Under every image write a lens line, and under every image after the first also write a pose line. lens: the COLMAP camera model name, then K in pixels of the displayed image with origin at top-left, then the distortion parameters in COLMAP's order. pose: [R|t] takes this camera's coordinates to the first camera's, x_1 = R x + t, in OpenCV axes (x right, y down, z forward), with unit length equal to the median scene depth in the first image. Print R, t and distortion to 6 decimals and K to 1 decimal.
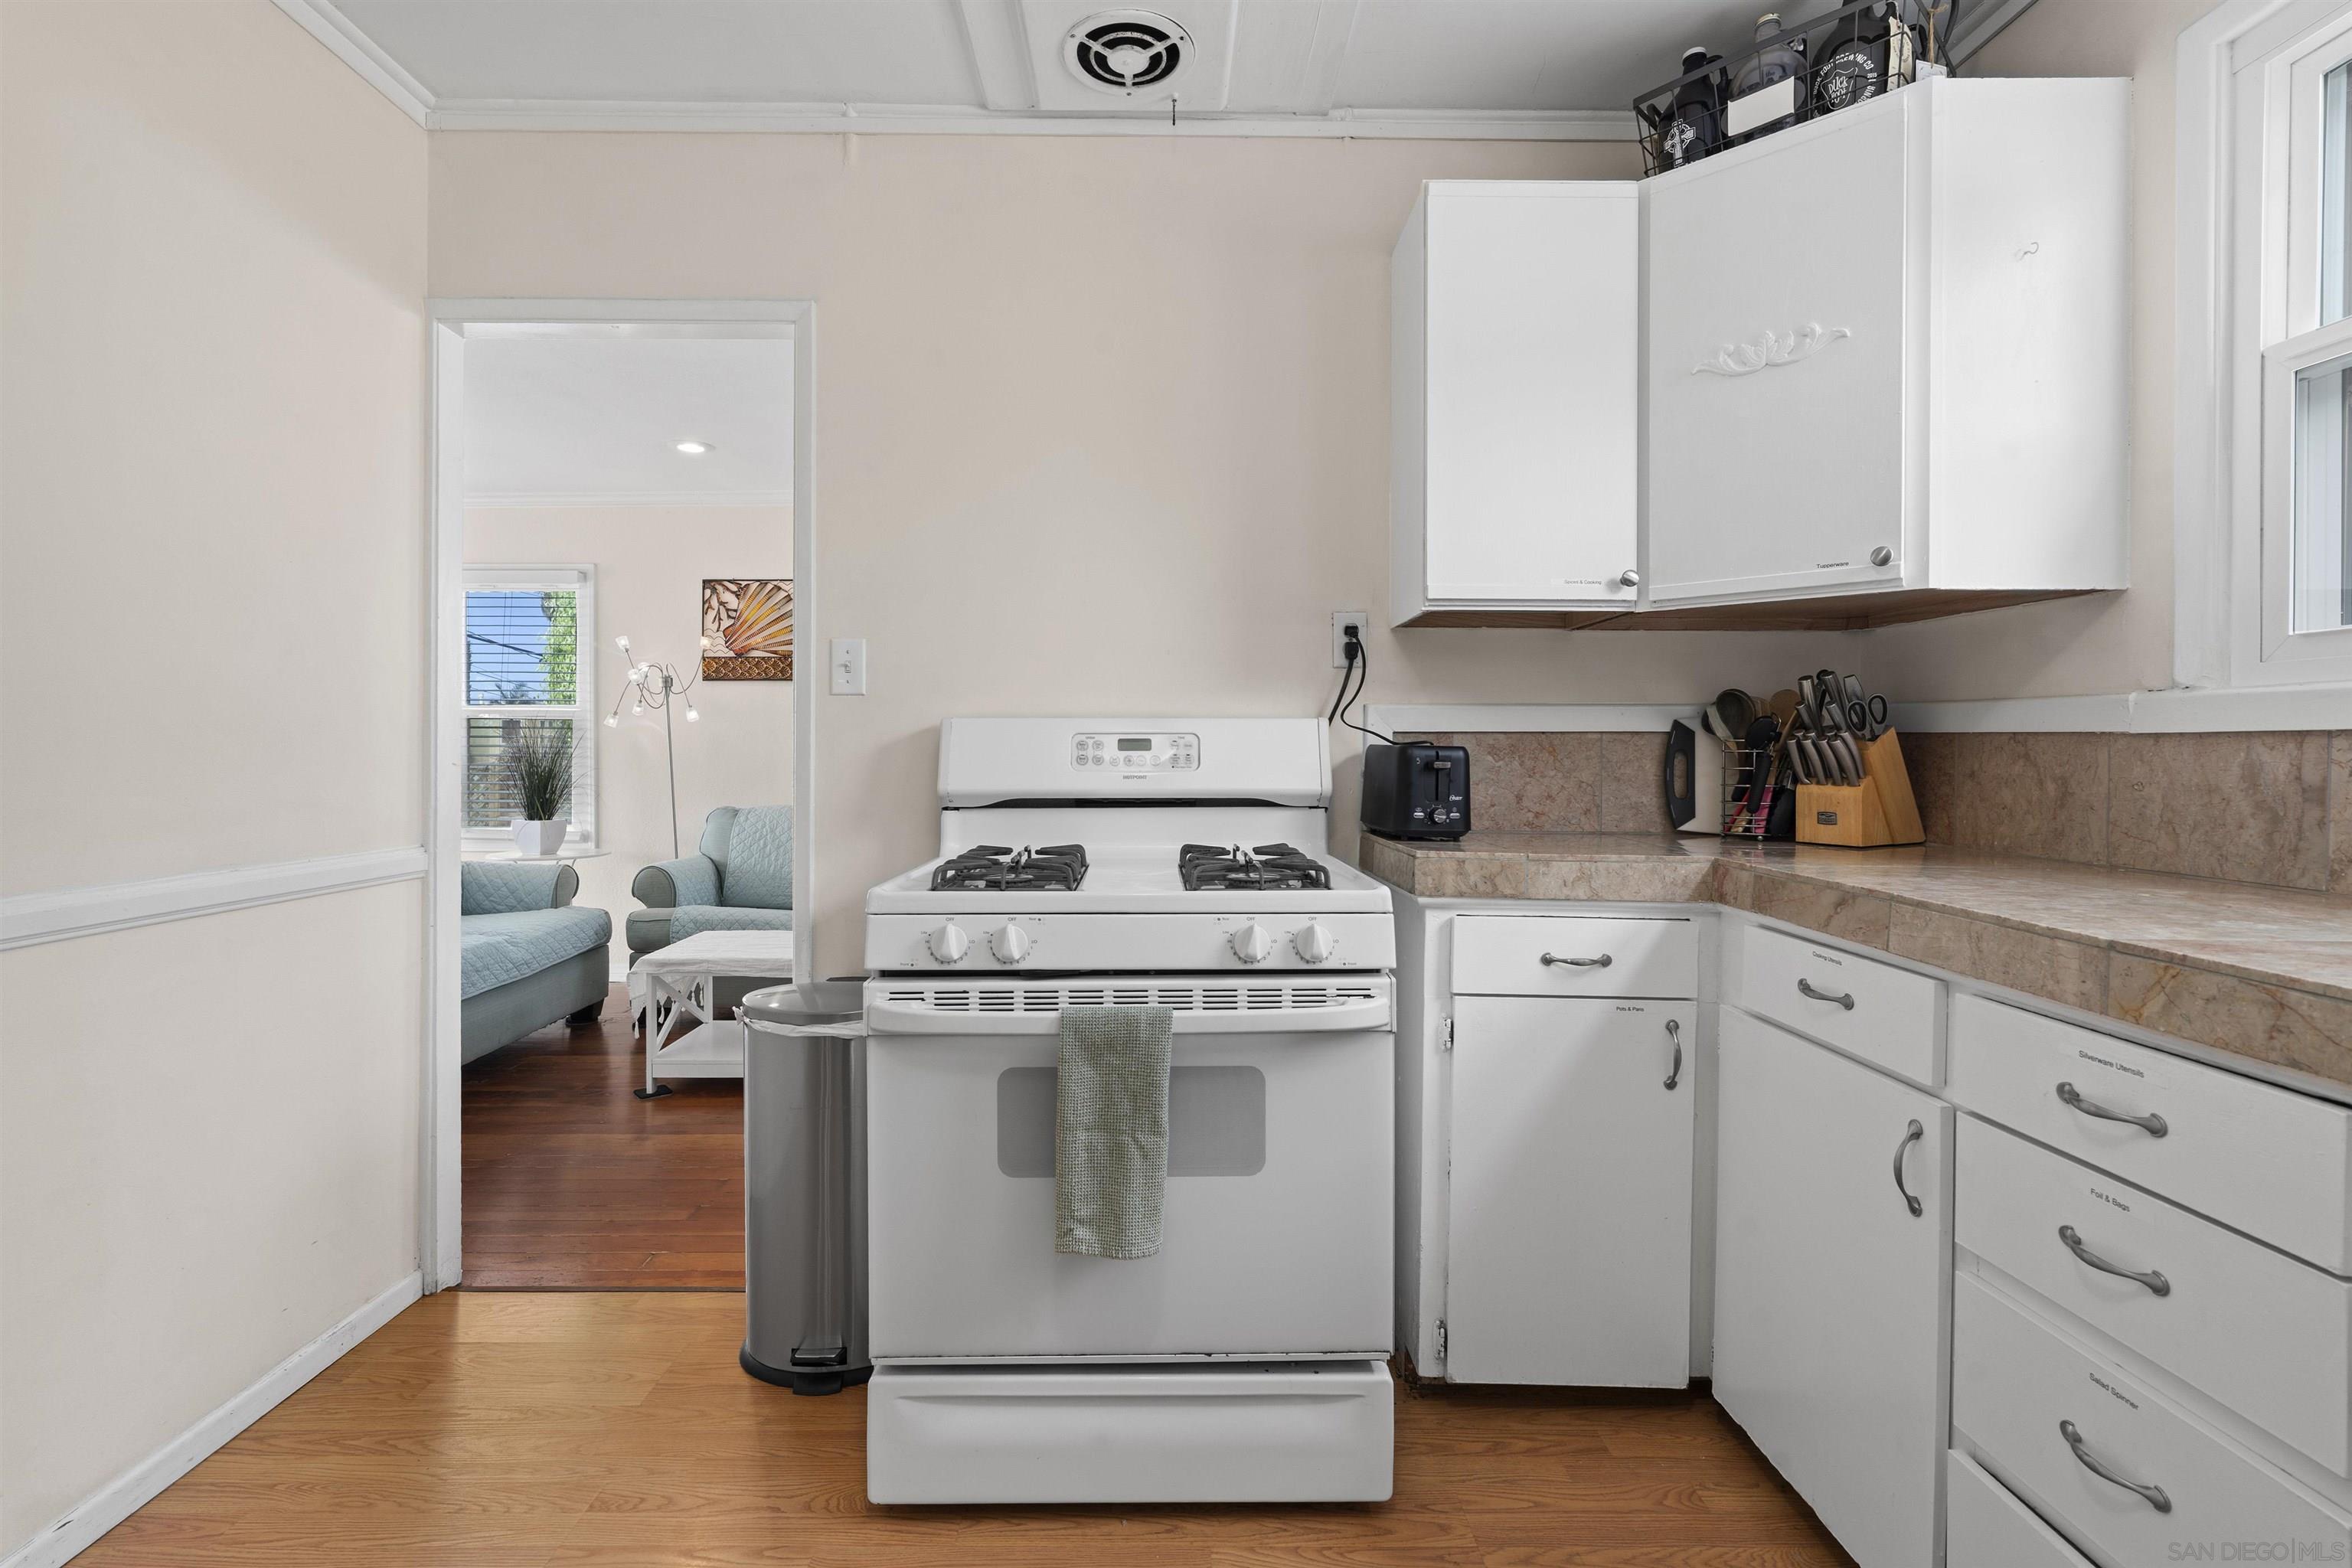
lens RADIAL K [[1074.7, 0, 1158.7], [0, 1074.7, 757.6], [0, 0, 1]] dist [-0.011452, 0.006048]
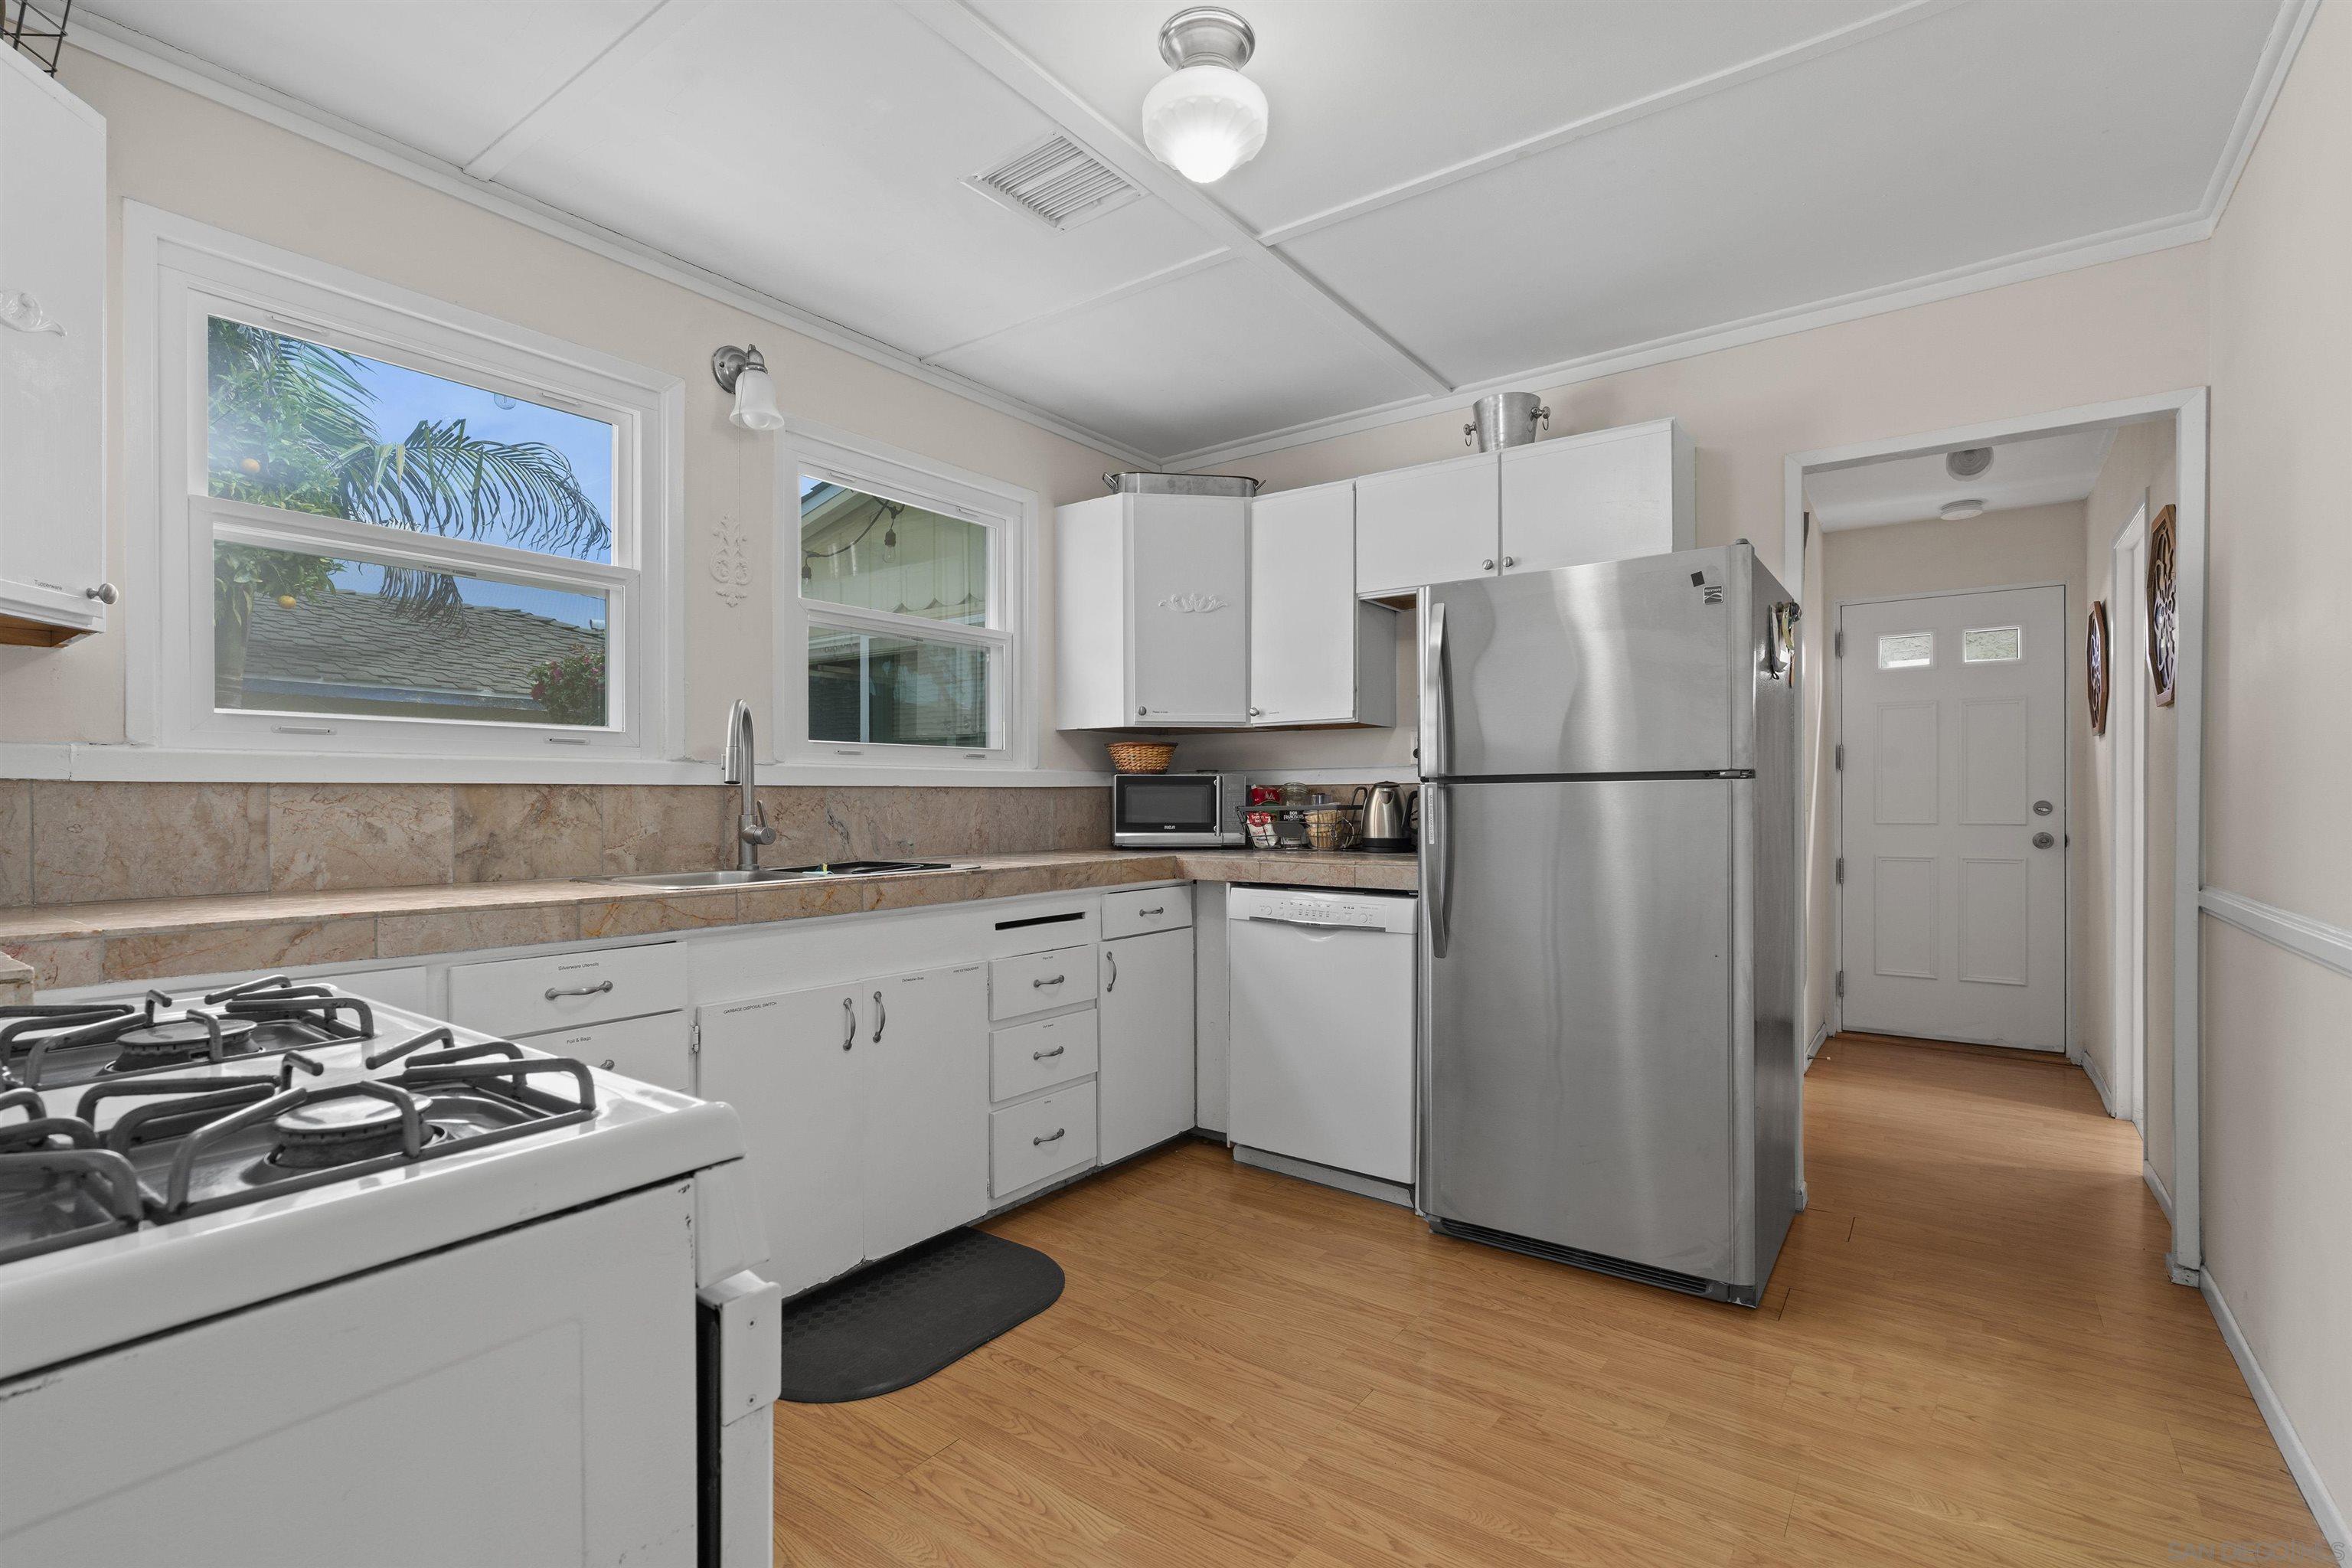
lens RADIAL K [[1074.7, 0, 1161.5], [0, 1074.7, 804.9], [0, 0, 1]] dist [-0.011452, 0.006048]
pose [[-0.801180, -0.004333, 0.598408, -0.583115], [0.004430, 0.999903, 0.013172, -0.006540], [-0.598407, 0.013204, -0.801083, 1.071597]]
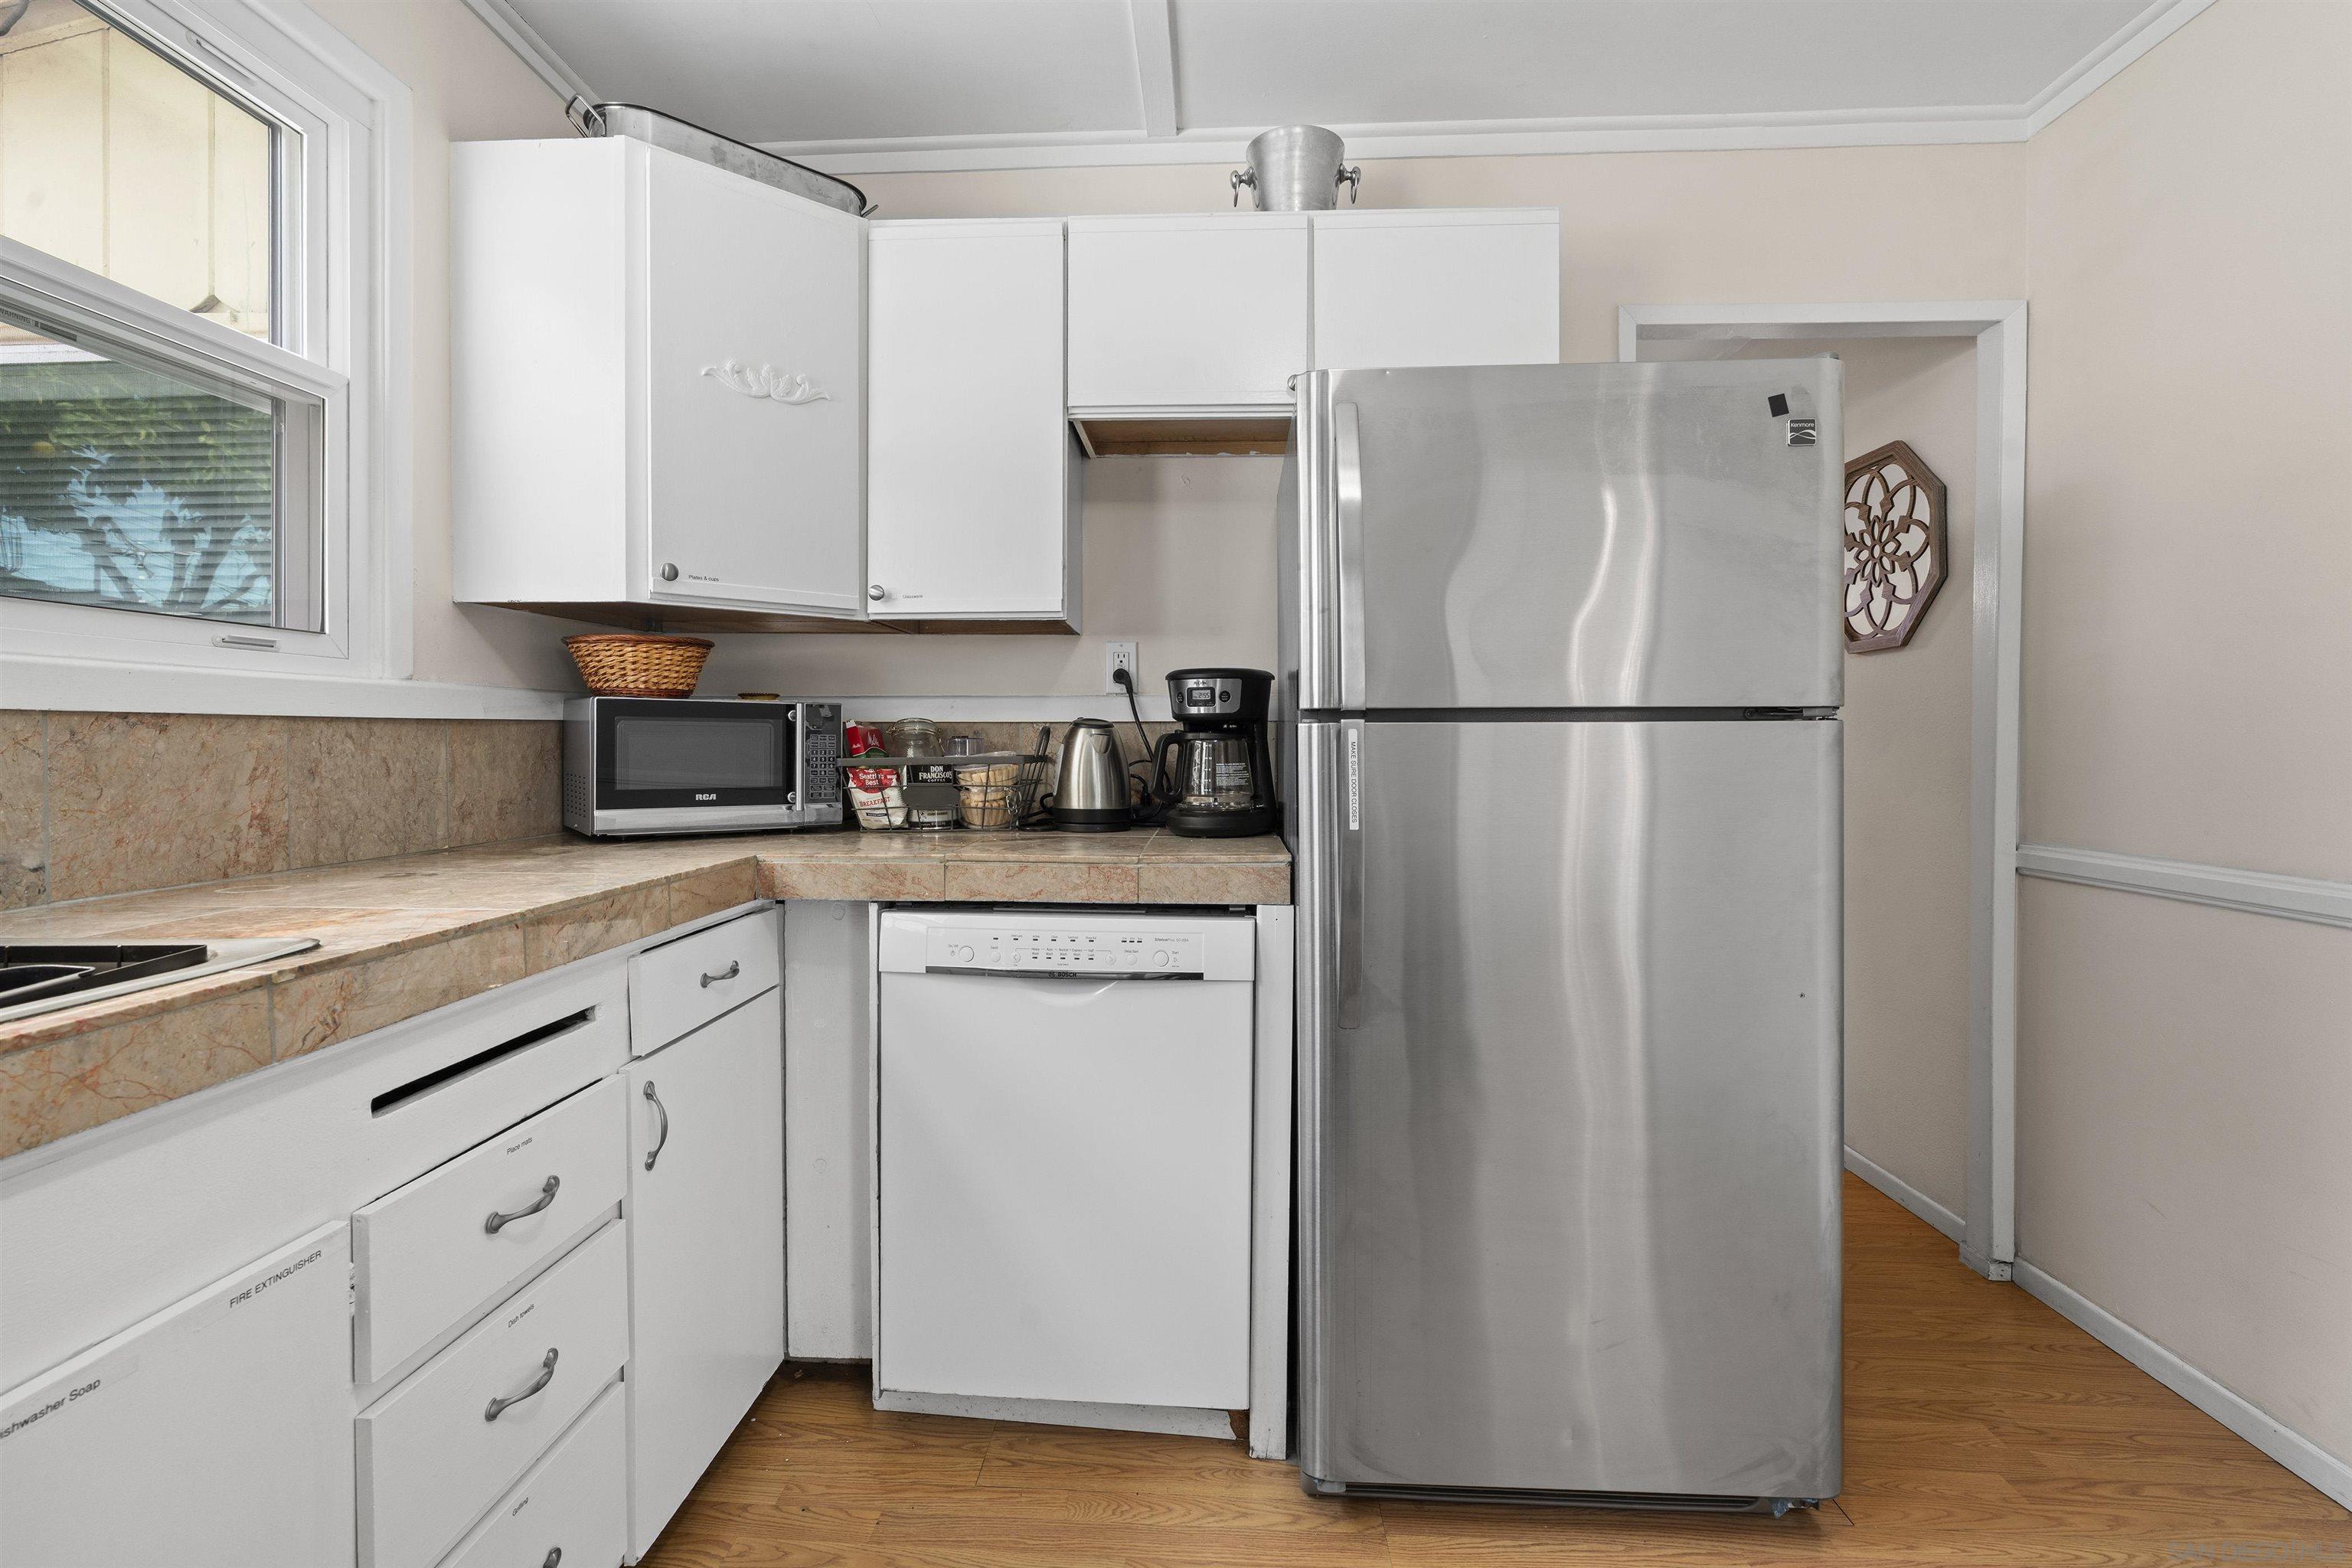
lens RADIAL K [[1074.7, 0, 1156.6], [0, 1074.7, 750.4], [0, 0, 1]] dist [-0.011452, 0.006048]
pose [[-0.998210, -0.006046, 0.059495, 0.095423], [-0.005089, 0.999855, 0.016233, -0.004944], [-0.059585, 0.015901, -0.998097, 0.501105]]
